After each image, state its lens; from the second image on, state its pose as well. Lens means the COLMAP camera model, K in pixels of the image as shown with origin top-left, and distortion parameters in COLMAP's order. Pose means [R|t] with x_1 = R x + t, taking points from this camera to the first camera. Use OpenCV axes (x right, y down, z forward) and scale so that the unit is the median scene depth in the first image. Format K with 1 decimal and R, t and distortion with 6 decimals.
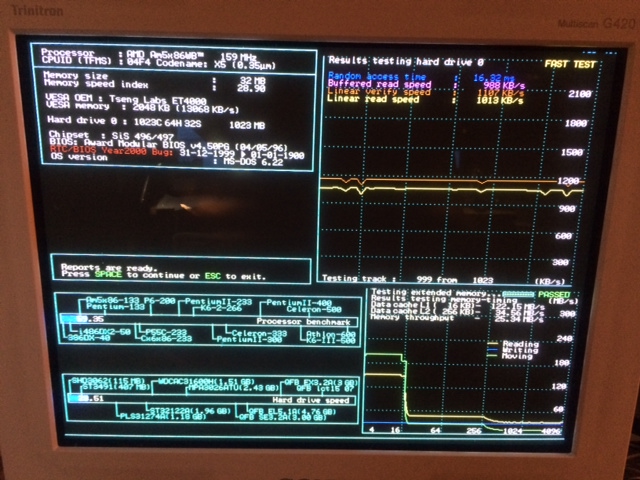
lens RADIAL K [[562.7, 0, 320.7], [0, 562.7, 239.2], [0, 0, 1]] dist [0.013364, -0.050330]
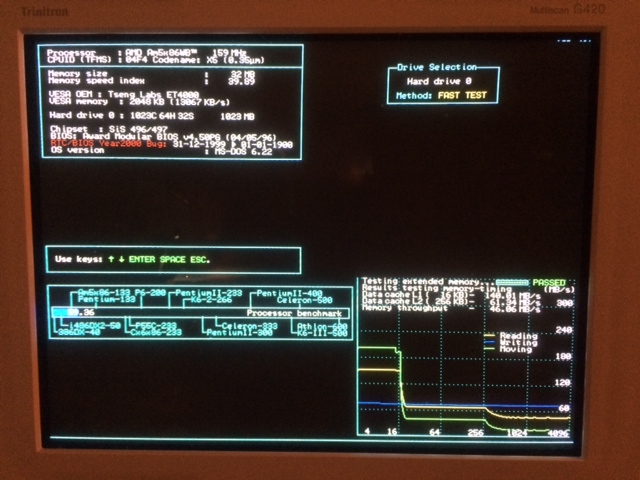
lens RADIAL K [[562.7, 0, 319.2], [0, 562.7, 241.7], [0, 0, 1]] dist [0.013364, -0.050330]
pose [[0.999384, -0.014905, -0.031764, 0.046737], [0.010011, 0.988785, -0.149007, 0.170992], [0.033629, 0.148597, 0.988326, 0.007292]]
